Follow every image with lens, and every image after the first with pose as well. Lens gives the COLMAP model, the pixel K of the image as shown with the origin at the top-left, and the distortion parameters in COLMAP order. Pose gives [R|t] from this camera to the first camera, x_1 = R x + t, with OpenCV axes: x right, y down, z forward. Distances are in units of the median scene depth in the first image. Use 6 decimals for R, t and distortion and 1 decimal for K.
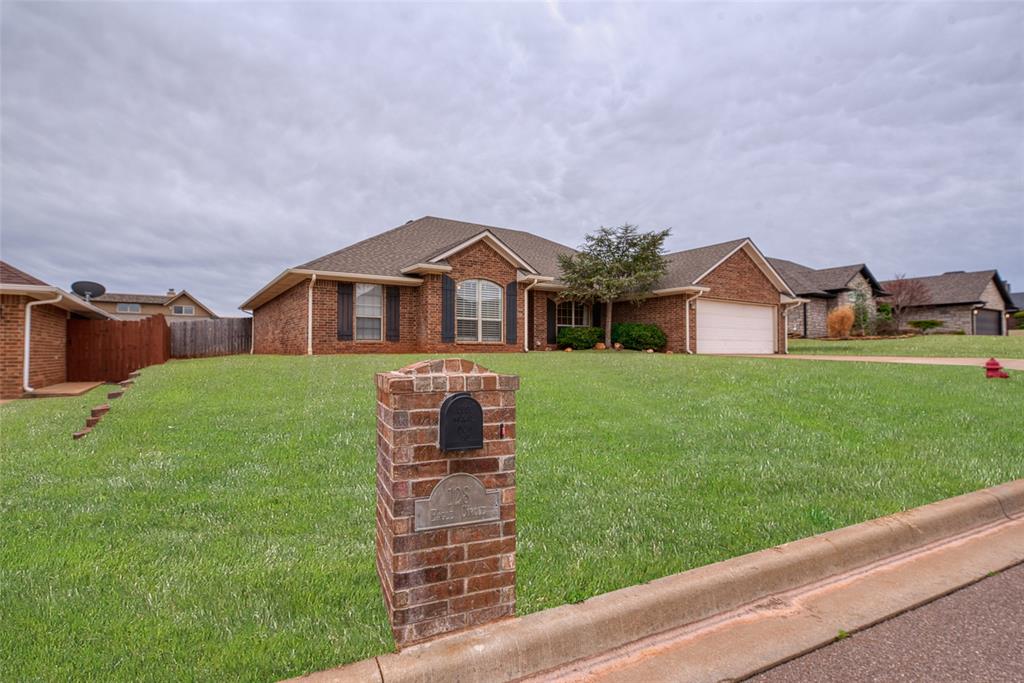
lens RADIAL K [[530.5, 0, 512.0], [0, 530.5, 341.5], [0, 0, 1]] dist [-0.001328, -0.000219]
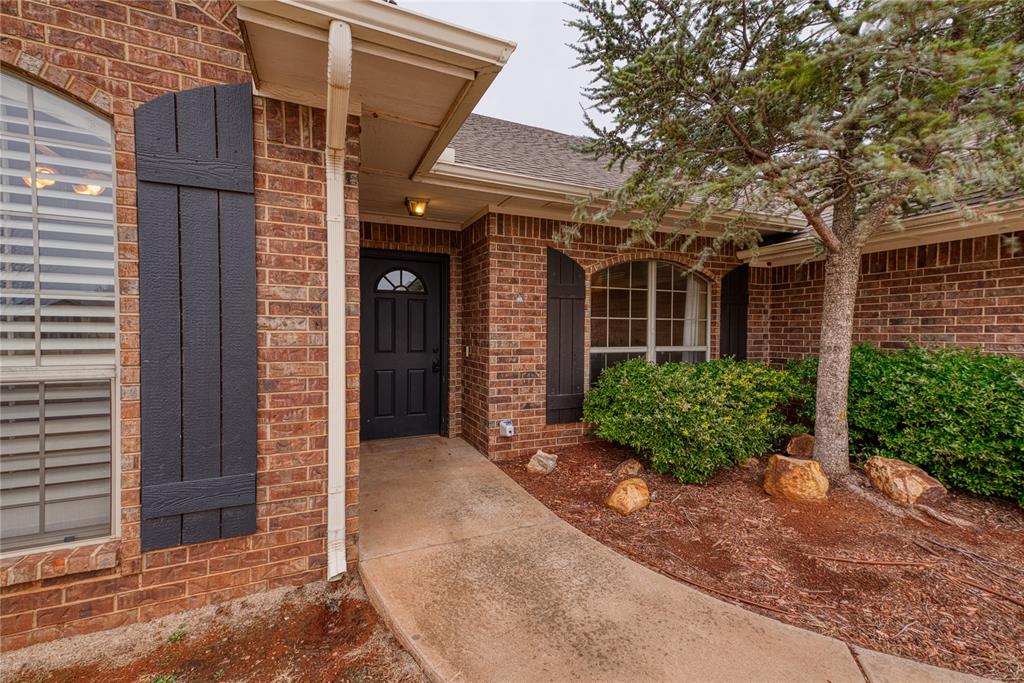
lens RADIAL K [[444.9, 0, 512.0], [0, 444.9, 341.5], [0, 0, 1]] dist [0.001537, 0.000214]
pose [[0.987351, 0.005683, -0.158450, 0.094812], [0.001333, 0.999024, 0.044142, -0.052035], [0.158547, -0.043795, 0.986380, 0.890791]]
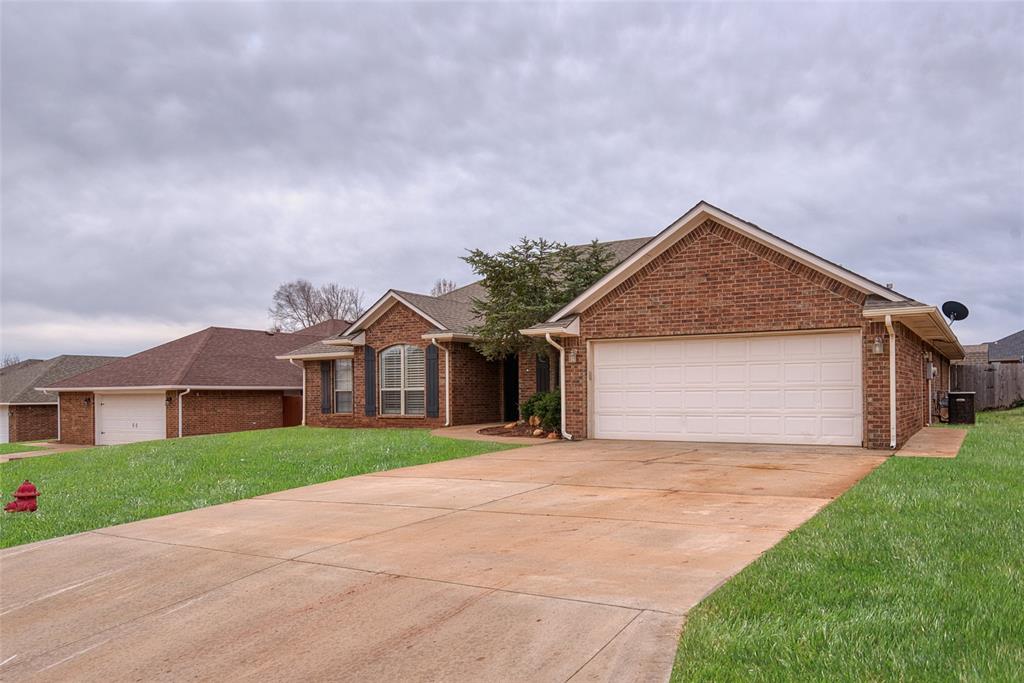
lens RADIAL K [[675.5, 0, 512.0], [0, 675.5, 341.5], [0, 0, 1]] dist [0.002524, 0.000666]
pose [[0.458088, -0.077264, -0.885543, 0.991448], [0.032614, 0.997005, -0.070118, -0.035290], [0.888309, 0.003239, 0.459236, 0.618276]]
